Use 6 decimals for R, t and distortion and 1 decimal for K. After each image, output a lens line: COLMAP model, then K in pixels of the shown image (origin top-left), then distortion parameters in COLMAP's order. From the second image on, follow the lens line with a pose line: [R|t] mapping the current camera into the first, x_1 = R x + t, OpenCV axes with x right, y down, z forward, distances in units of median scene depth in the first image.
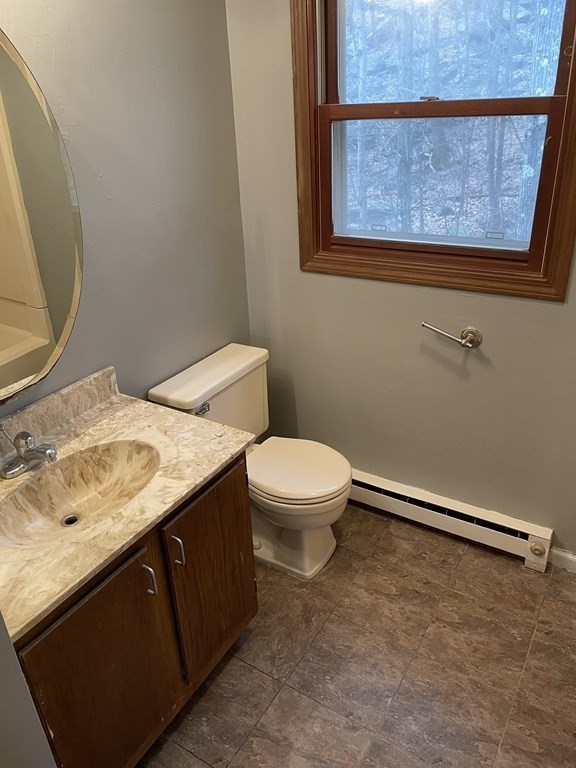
lens RADIAL K [[578.2, 0, 286.7], [0, 578.2, 380.7], [0, 0, 1]] dist [0.052892, -0.049924]
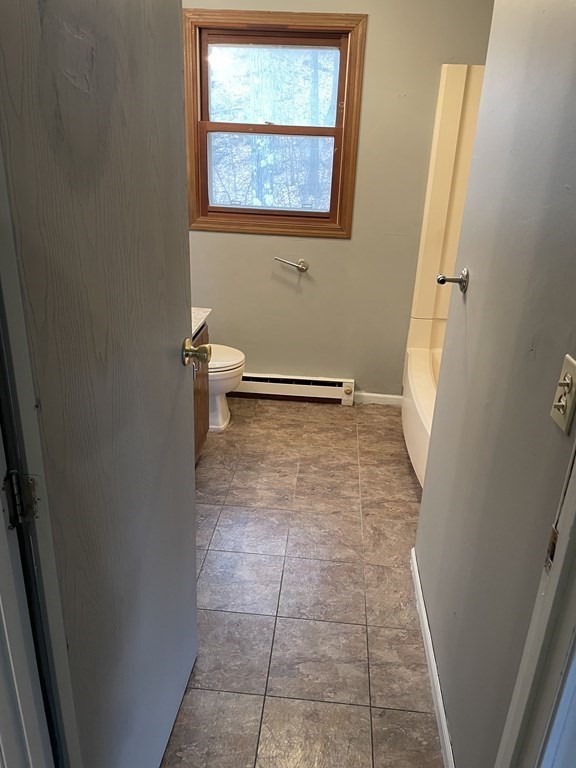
lens RADIAL K [[578.2, 0, 286.7], [0, 578.2, 385.4], [0, 0, 1]] dist [0.052892, -0.049924]
pose [[0.888181, -0.099344, 0.448626, -0.507801], [0.128104, 0.991173, -0.034131, 0.319868], [-0.441276, 0.087785, 0.893068, -0.450861]]
